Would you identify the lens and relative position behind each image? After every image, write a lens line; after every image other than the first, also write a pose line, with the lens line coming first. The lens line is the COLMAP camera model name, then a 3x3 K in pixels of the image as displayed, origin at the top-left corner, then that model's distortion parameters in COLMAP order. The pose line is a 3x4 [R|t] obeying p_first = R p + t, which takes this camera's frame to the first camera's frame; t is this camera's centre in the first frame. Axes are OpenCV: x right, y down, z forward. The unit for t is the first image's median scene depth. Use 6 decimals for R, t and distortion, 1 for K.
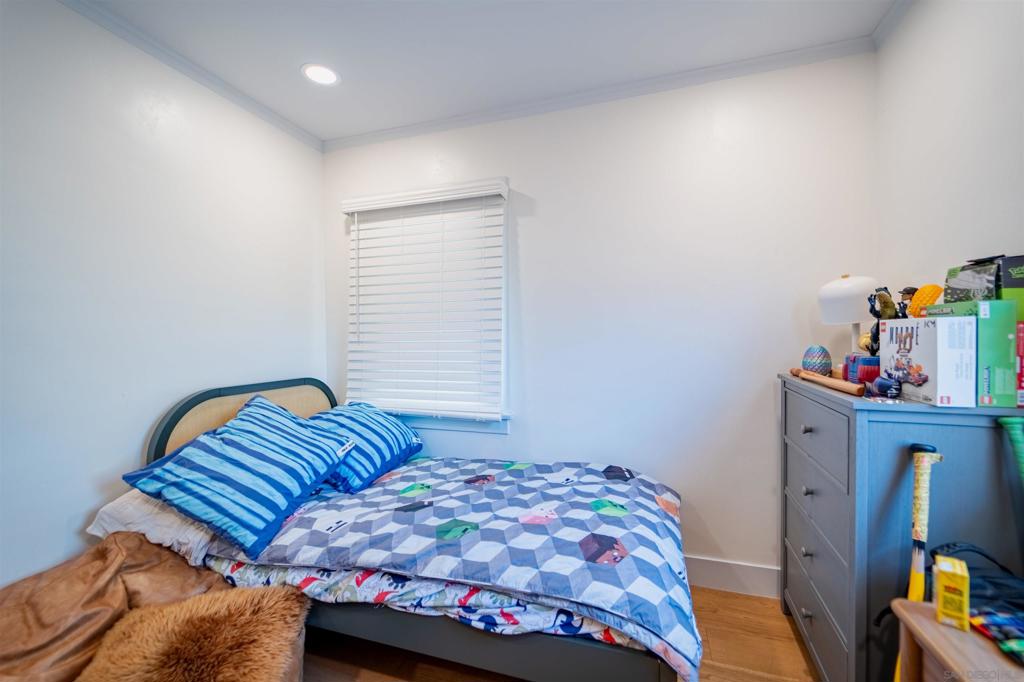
lens RADIAL K [[421.1, 0, 515.0], [0, 421.1, 335.8], [0, 0, 1]] dist [0.004267, -0.000736]
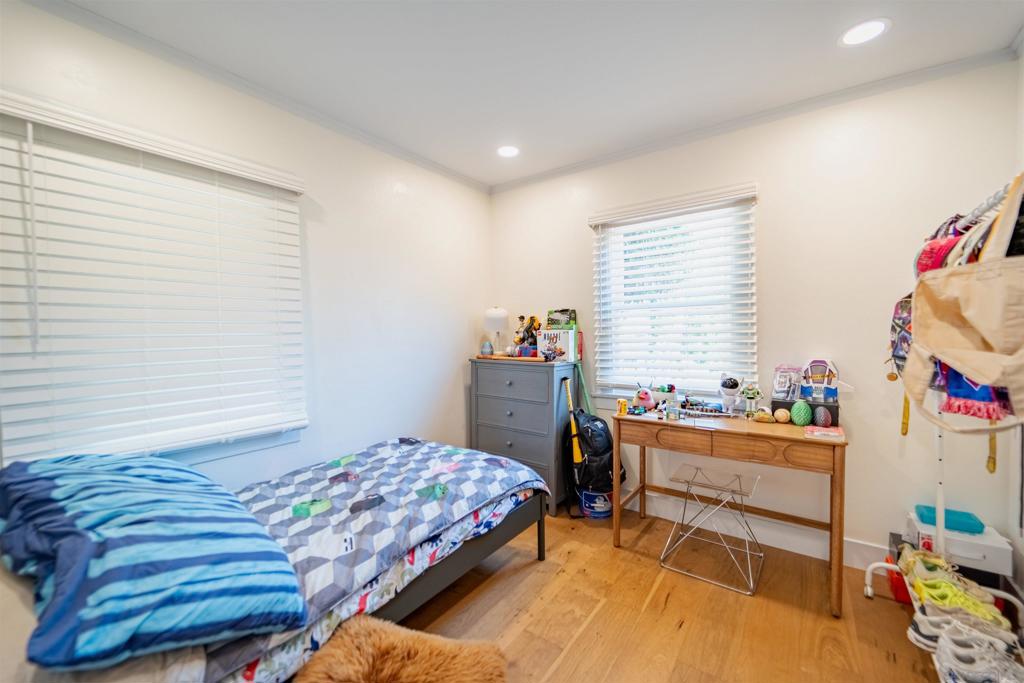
lens RADIAL K [[421.1, 0, 515.5], [0, 421.1, 333.4], [0, 0, 1]] dist [0.004267, -0.000736]
pose [[0.285654, 0.002285, 0.958330, -1.229277], [0.006589, 0.999969, -0.004348, -0.009194], [-0.958310, 0.007557, 0.285630, 0.378011]]
